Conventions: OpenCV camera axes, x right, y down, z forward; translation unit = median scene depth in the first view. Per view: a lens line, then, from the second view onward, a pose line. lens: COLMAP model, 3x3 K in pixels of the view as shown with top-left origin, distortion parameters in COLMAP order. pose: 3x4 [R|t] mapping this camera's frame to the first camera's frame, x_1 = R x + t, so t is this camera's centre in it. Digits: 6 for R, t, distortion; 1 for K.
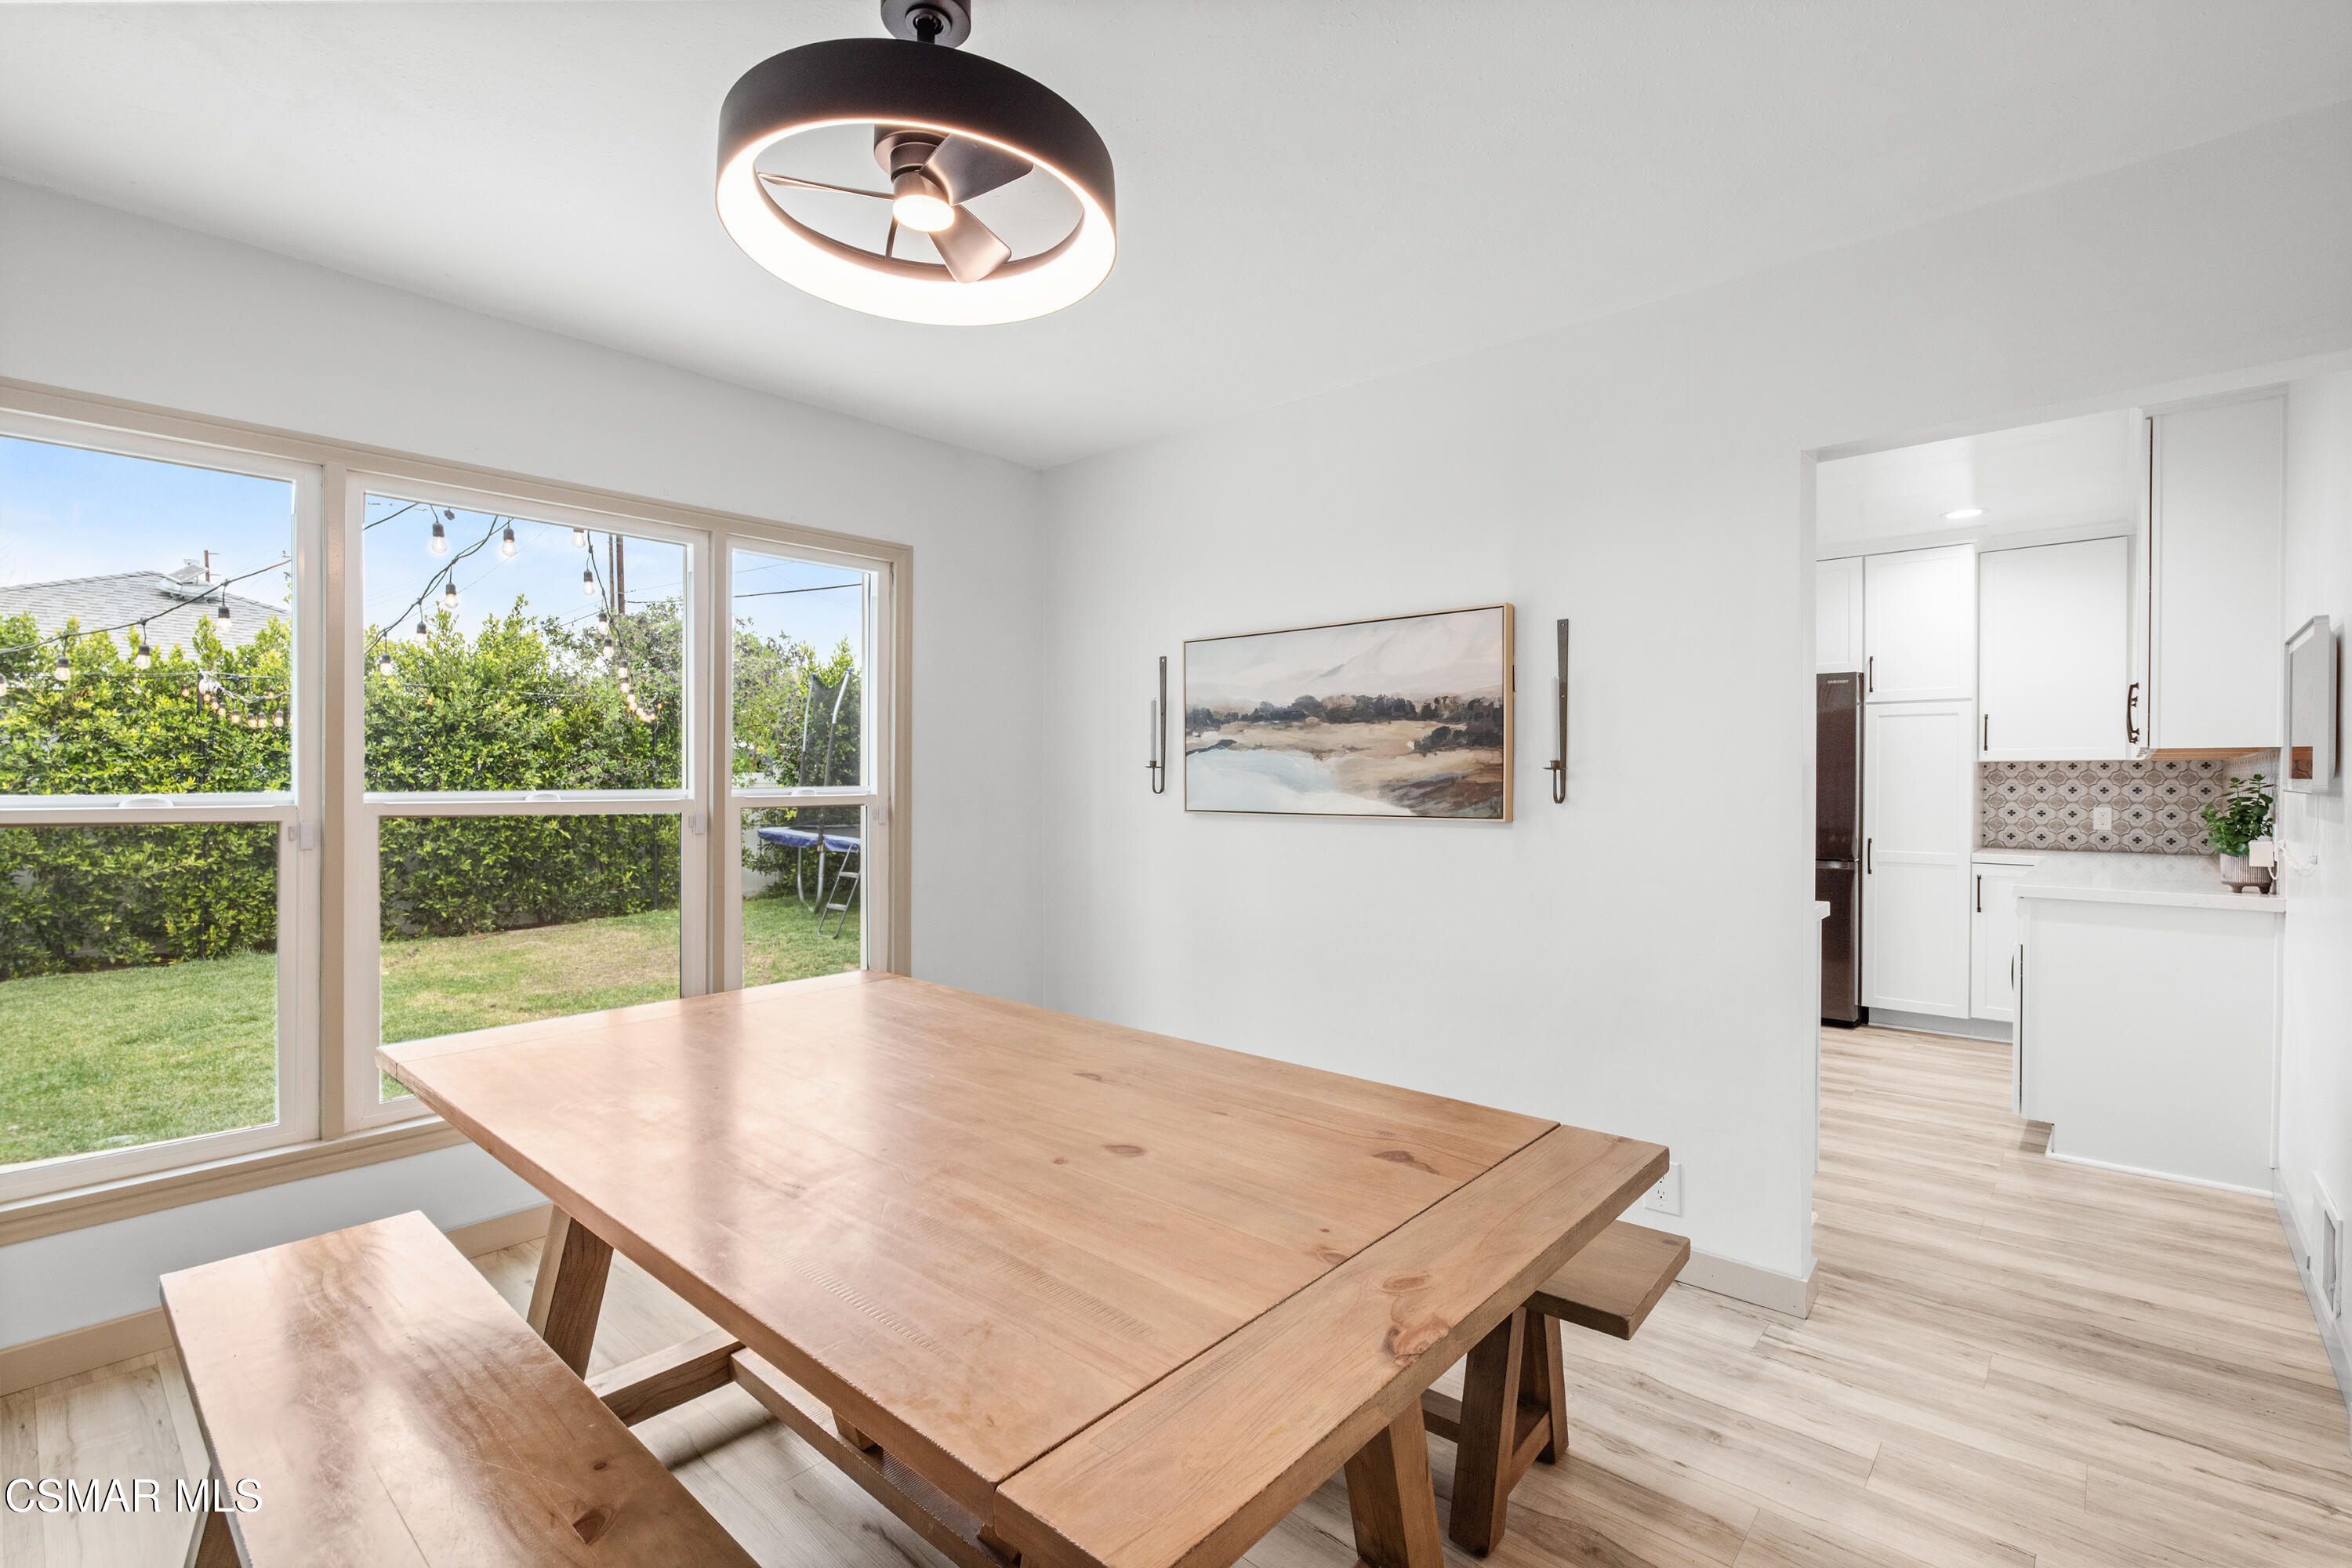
lens RADIAL K [[1018.9, 0, 1187.3], [0, 1018.9, 794.2], [0, 0, 1]] dist [-0.001999, -0.000048]
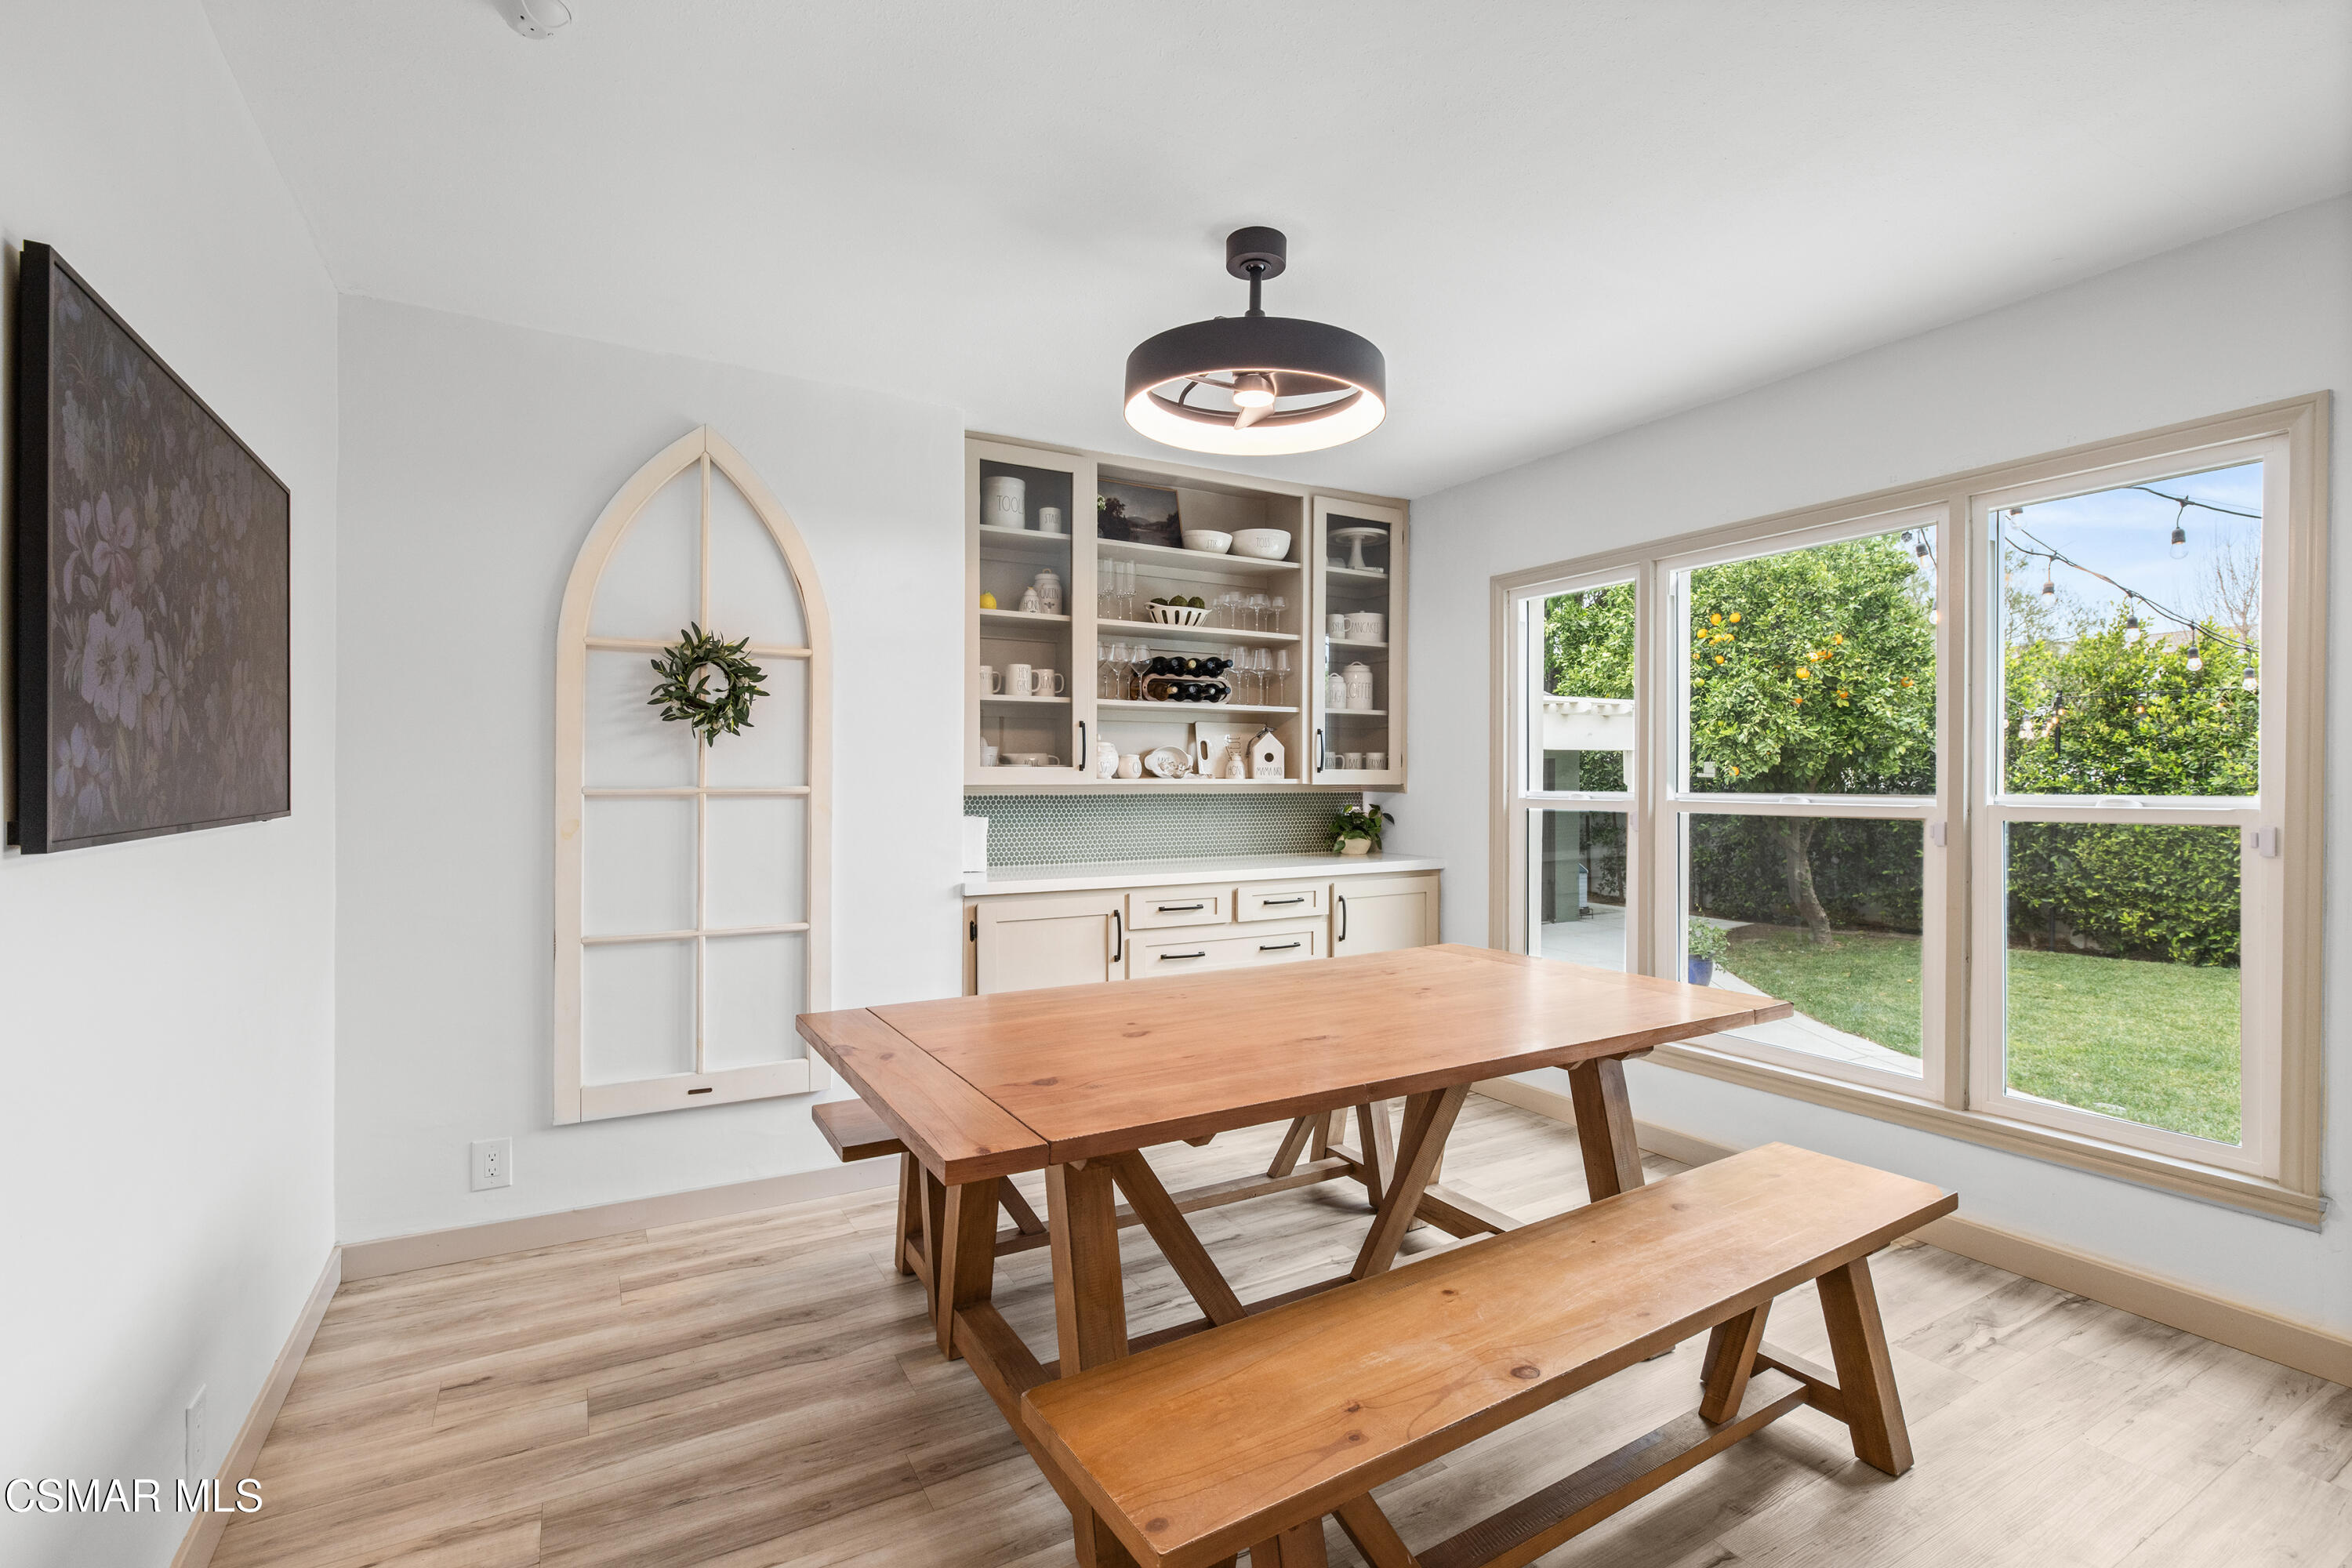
lens RADIAL K [[1018.9, 0, 1181.2], [0, 1018.9, 794.2], [0, 0, 1]] dist [-0.001999, -0.000048]
pose [[-0.286100, 0.007262, -0.958172, 0.551759], [-0.009424, 0.999902, 0.010392, -0.009098], [0.958153, 0.012003, -0.286003, 0.606154]]
